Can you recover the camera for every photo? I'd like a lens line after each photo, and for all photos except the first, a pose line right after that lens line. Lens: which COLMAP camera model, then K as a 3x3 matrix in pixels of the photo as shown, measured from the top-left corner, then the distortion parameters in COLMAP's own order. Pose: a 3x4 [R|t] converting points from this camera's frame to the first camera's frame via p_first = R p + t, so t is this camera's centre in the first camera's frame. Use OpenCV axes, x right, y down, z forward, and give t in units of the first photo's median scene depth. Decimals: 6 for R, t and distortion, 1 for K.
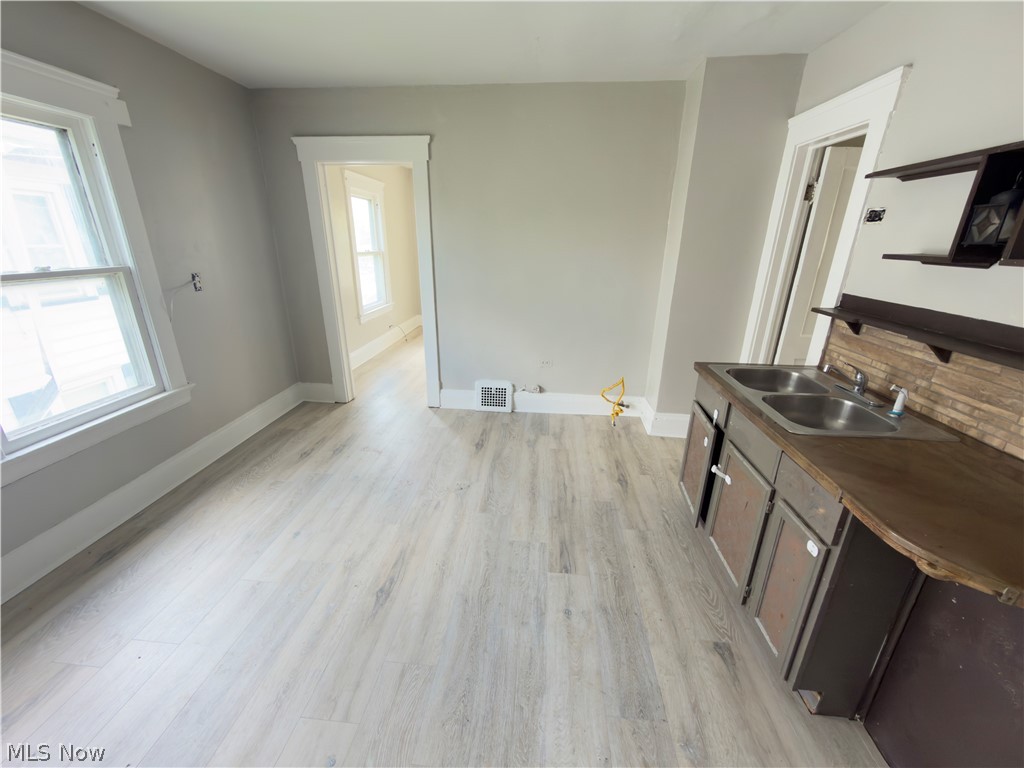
lens RADIAL K [[410.2, 0, 509.9], [0, 410.2, 381.9], [0, 0, 1]] dist [-0.002288, 0.000740]
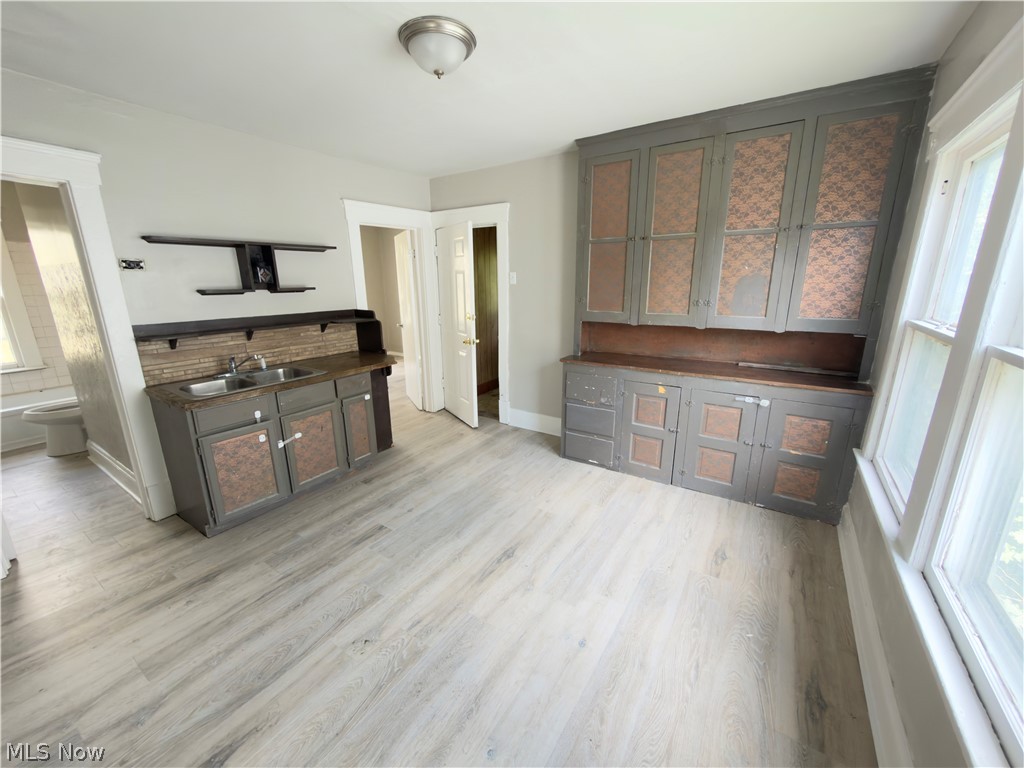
lens RADIAL K [[410.2, 0, 509.4], [0, 410.2, 385.6], [0, 0, 1]] dist [-0.002288, 0.000740]
pose [[-0.878335, -0.127292, 0.460786, -0.787831], [0.153836, 0.837362, 0.524556, -0.560741], [-0.452616, 0.531622, -0.715903, 1.542260]]
